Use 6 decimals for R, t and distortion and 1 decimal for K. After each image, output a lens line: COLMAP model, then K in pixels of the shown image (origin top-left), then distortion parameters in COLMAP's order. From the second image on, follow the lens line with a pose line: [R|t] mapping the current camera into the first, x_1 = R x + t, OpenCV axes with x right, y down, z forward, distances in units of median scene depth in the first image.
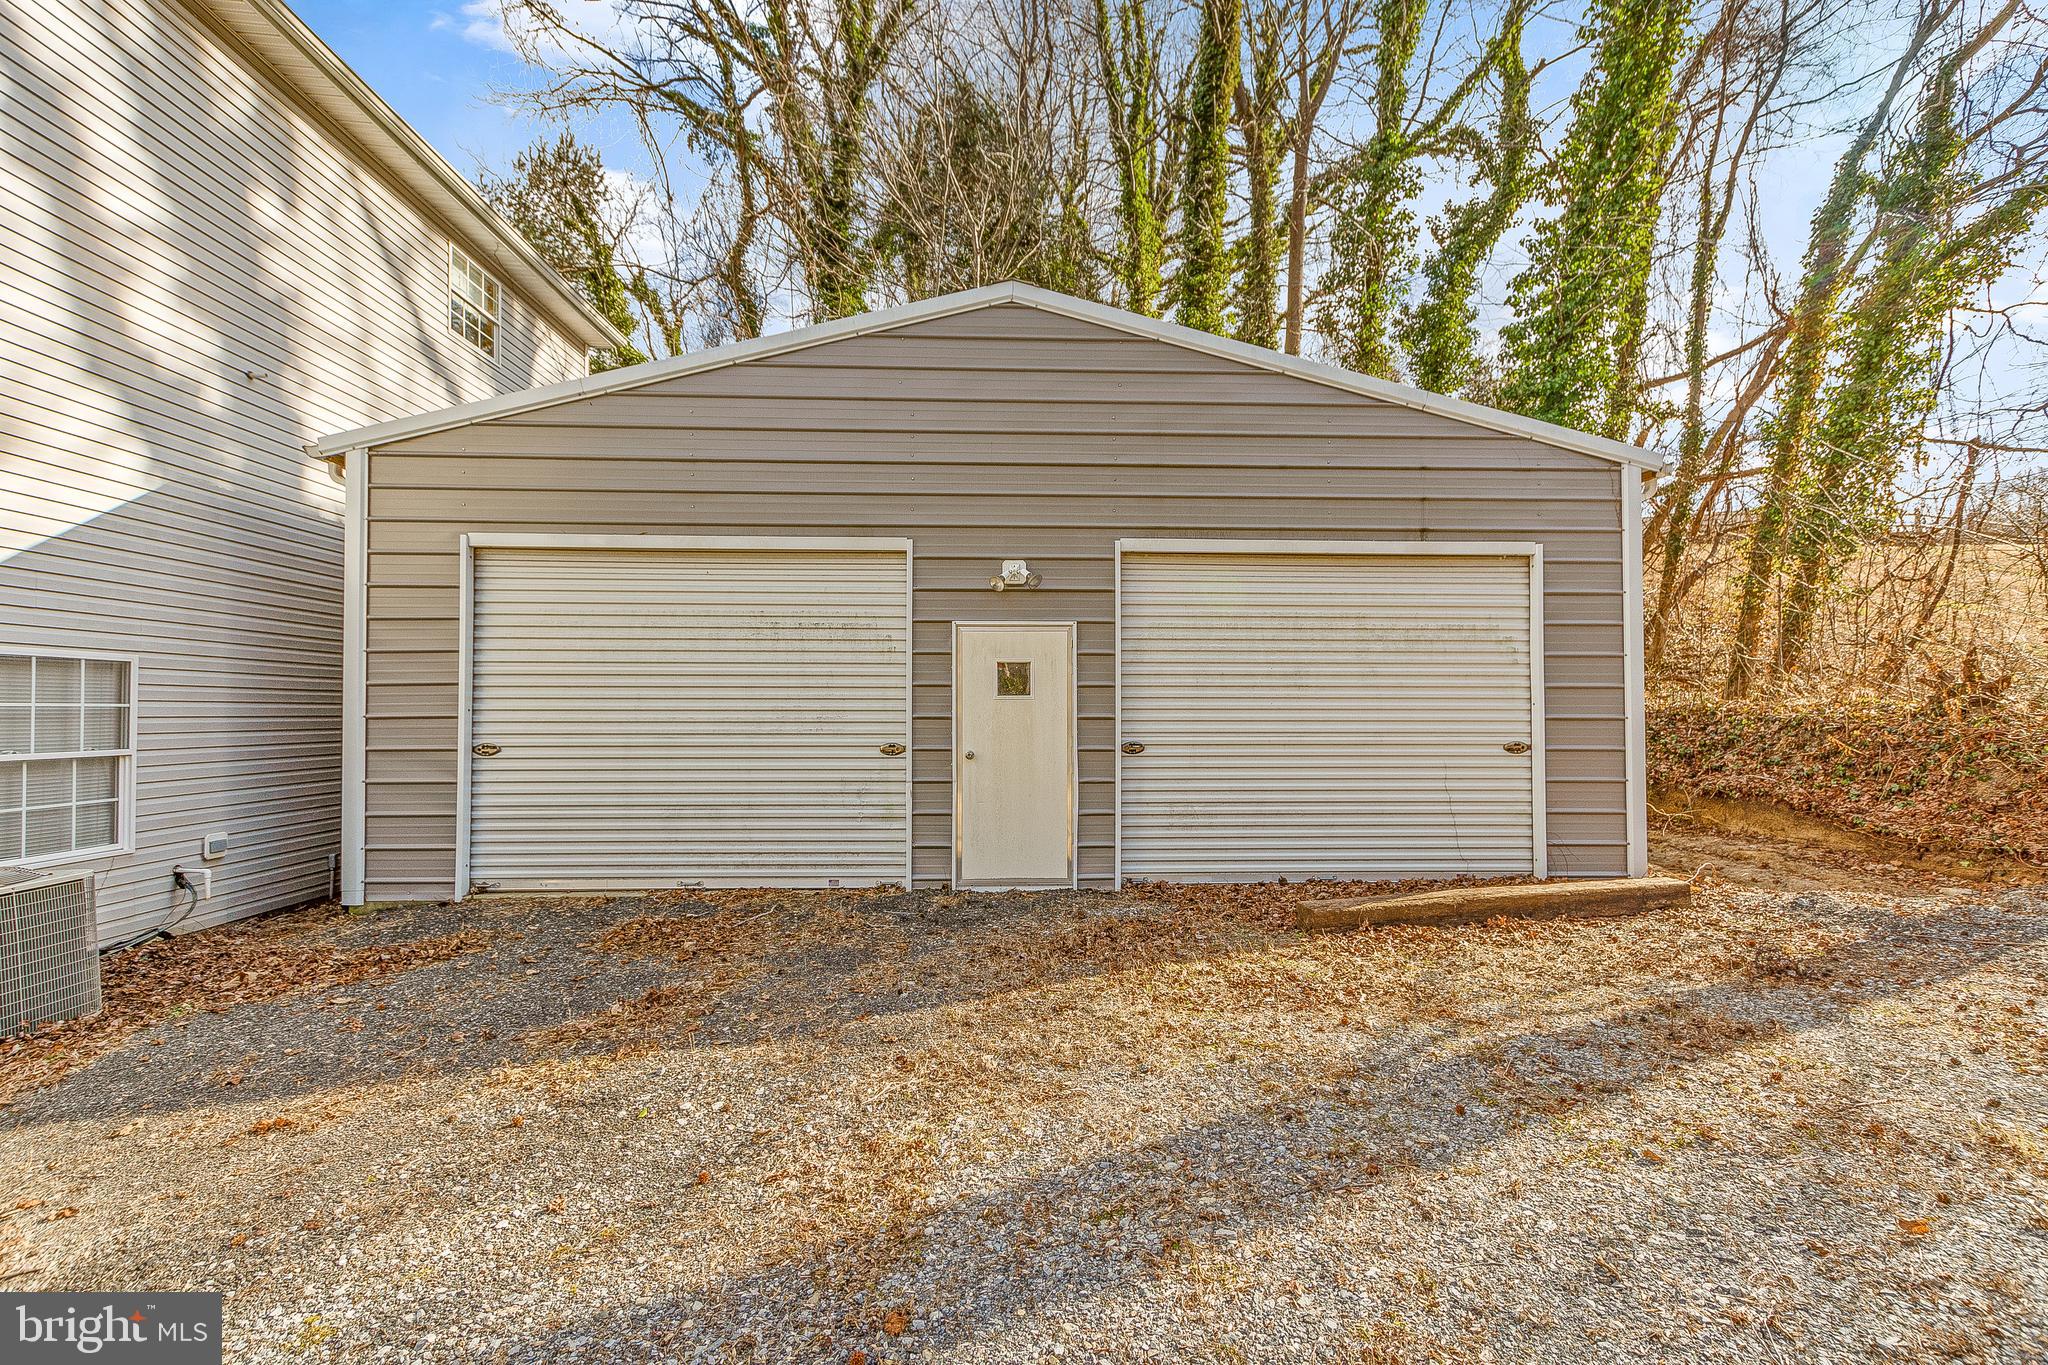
lens RADIAL K [[892.3, 0, 1022.4], [0, 892.3, 692.5], [0, 0, 1]] dist [0.018473, -0.003627]
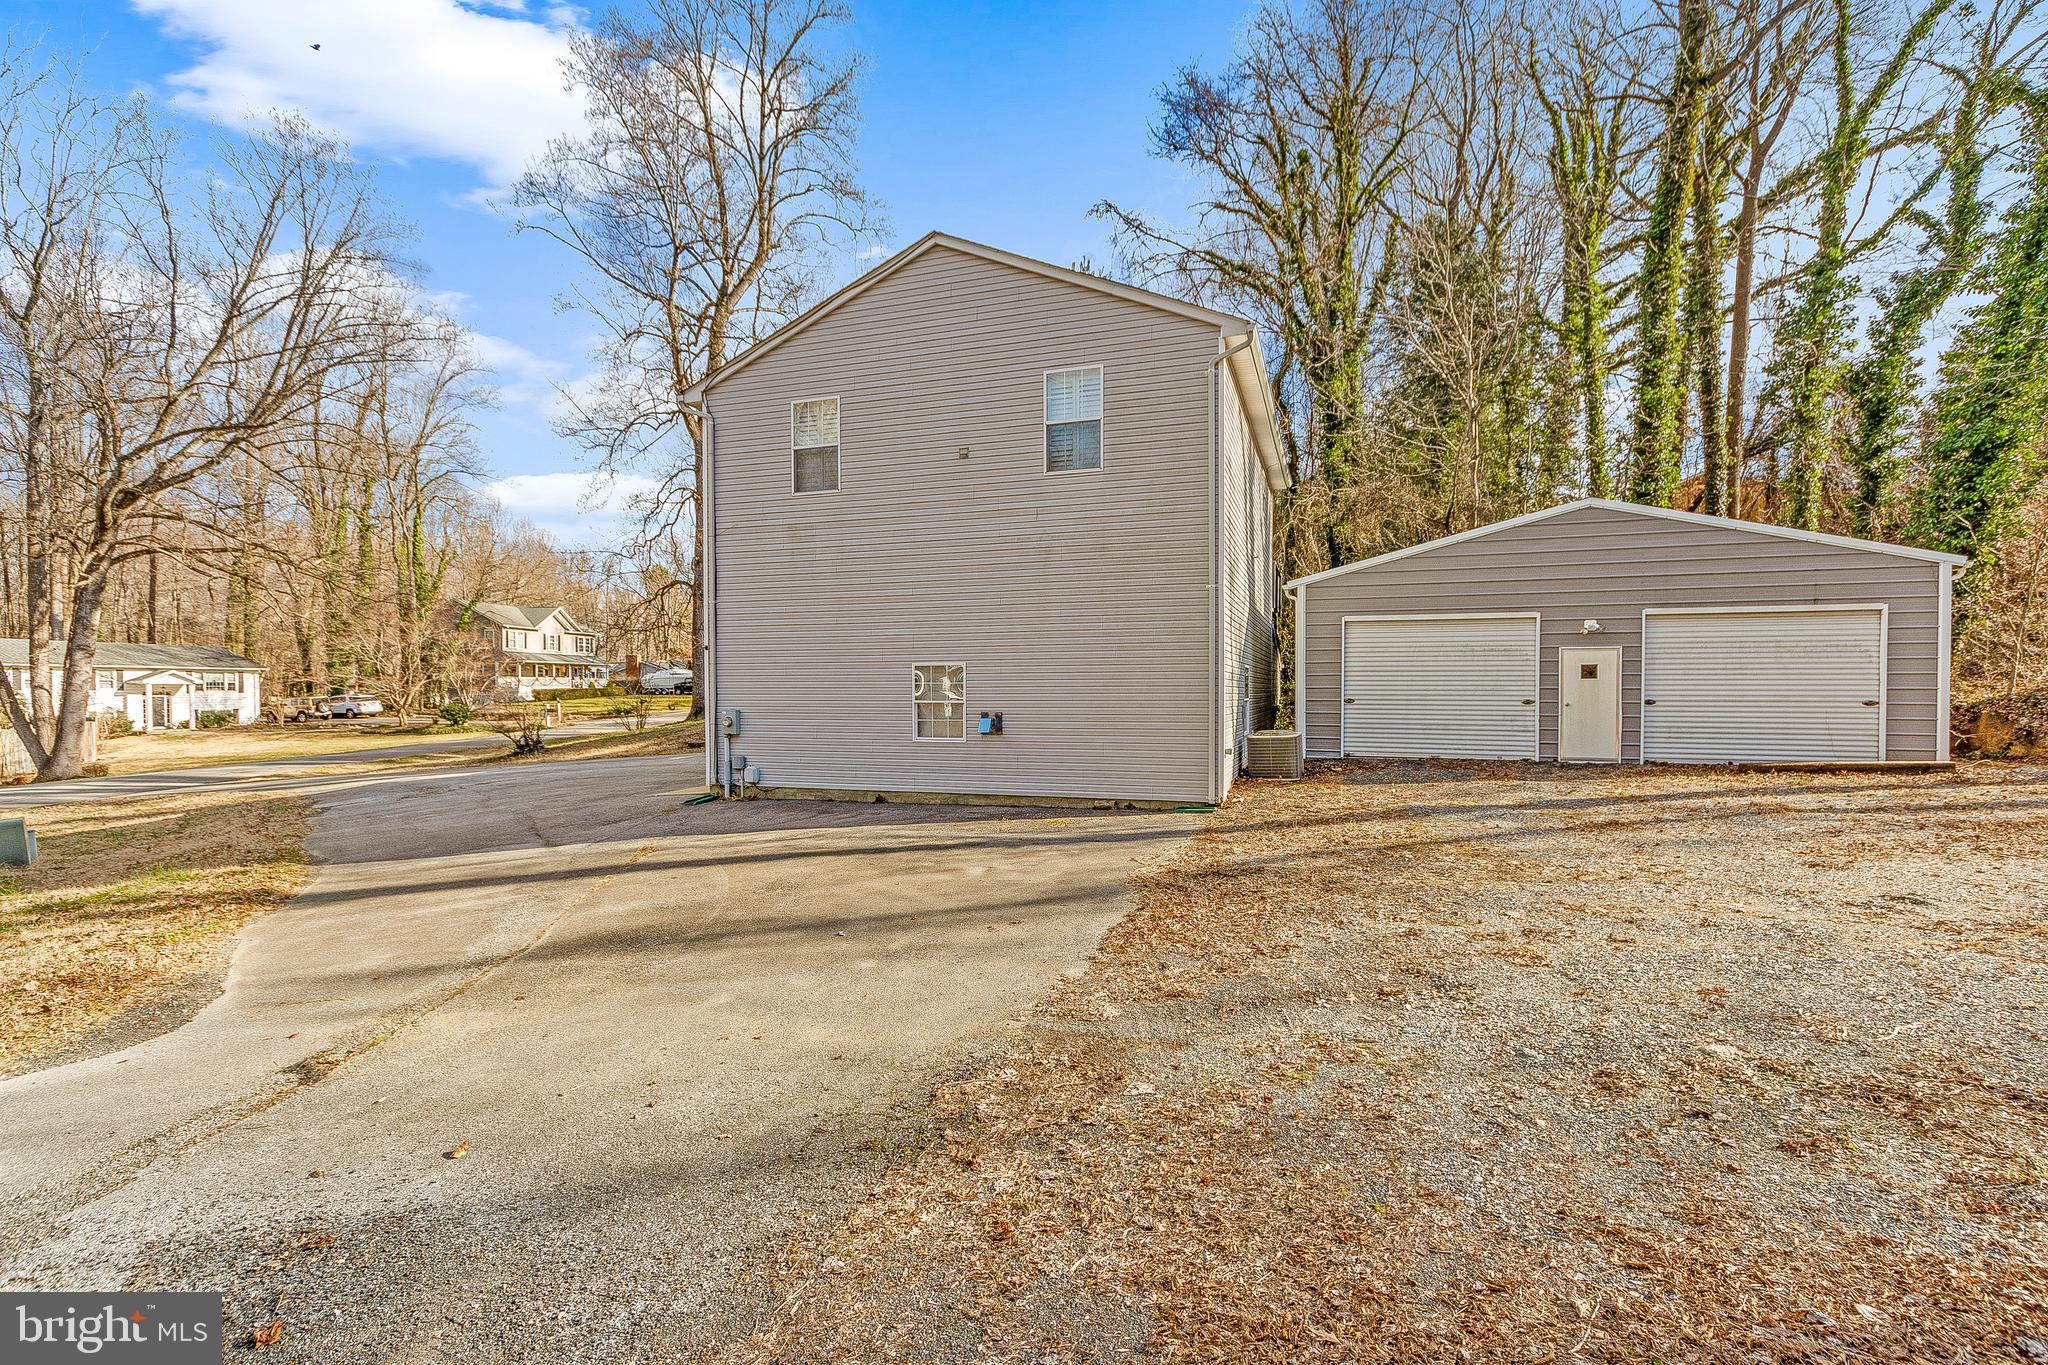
lens RADIAL K [[892.3, 0, 1026.4], [0, 892.3, 685.5], [0, 0, 1]] dist [0.018473, -0.003627]
pose [[0.931764, -0.001119, -0.363064, -0.507139], [0.010313, 0.999673, 0.023385, -0.047260], [0.362919, -0.025533, 0.931471, -1.644612]]
